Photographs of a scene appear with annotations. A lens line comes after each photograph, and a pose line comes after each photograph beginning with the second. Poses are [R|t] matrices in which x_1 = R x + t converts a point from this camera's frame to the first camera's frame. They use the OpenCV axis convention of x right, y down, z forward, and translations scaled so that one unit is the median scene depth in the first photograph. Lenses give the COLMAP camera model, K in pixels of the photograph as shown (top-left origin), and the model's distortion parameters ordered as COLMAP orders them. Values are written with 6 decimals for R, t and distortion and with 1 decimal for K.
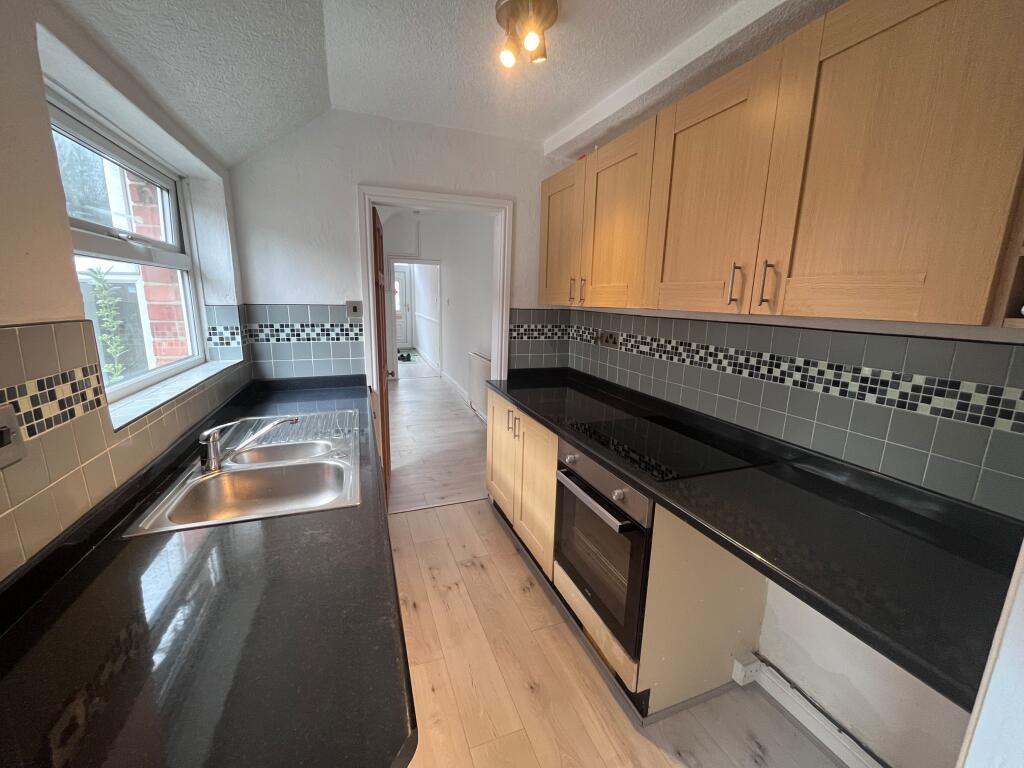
lens RADIAL K [[415.5, 0, 511.0], [0, 415.5, 384.9], [0, 0, 1]] dist [-0.006111, -0.000181]
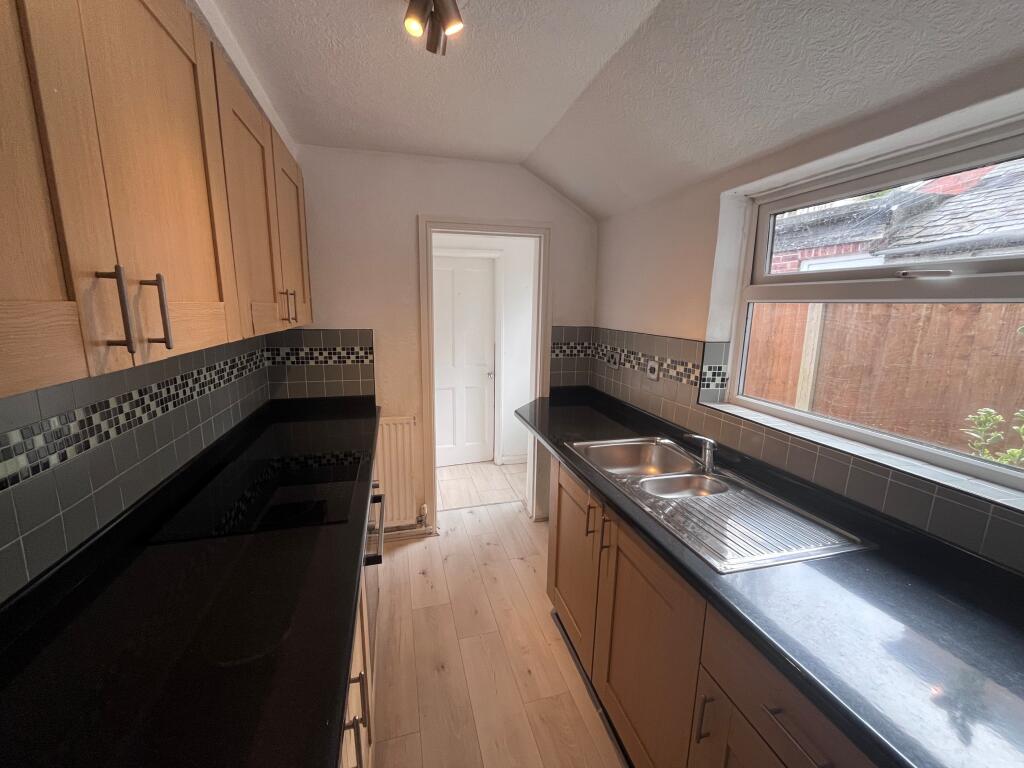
lens RADIAL K [[415.5, 0, 511.0], [0, 415.5, 384.9], [0, 0, 1]] dist [-0.006111, -0.000181]
pose [[-0.996073, -0.048085, 0.074345, -0.187829], [-0.016318, 0.924993, 0.379635, -0.420948], [-0.087023, 0.376931, -0.922144, 1.800989]]
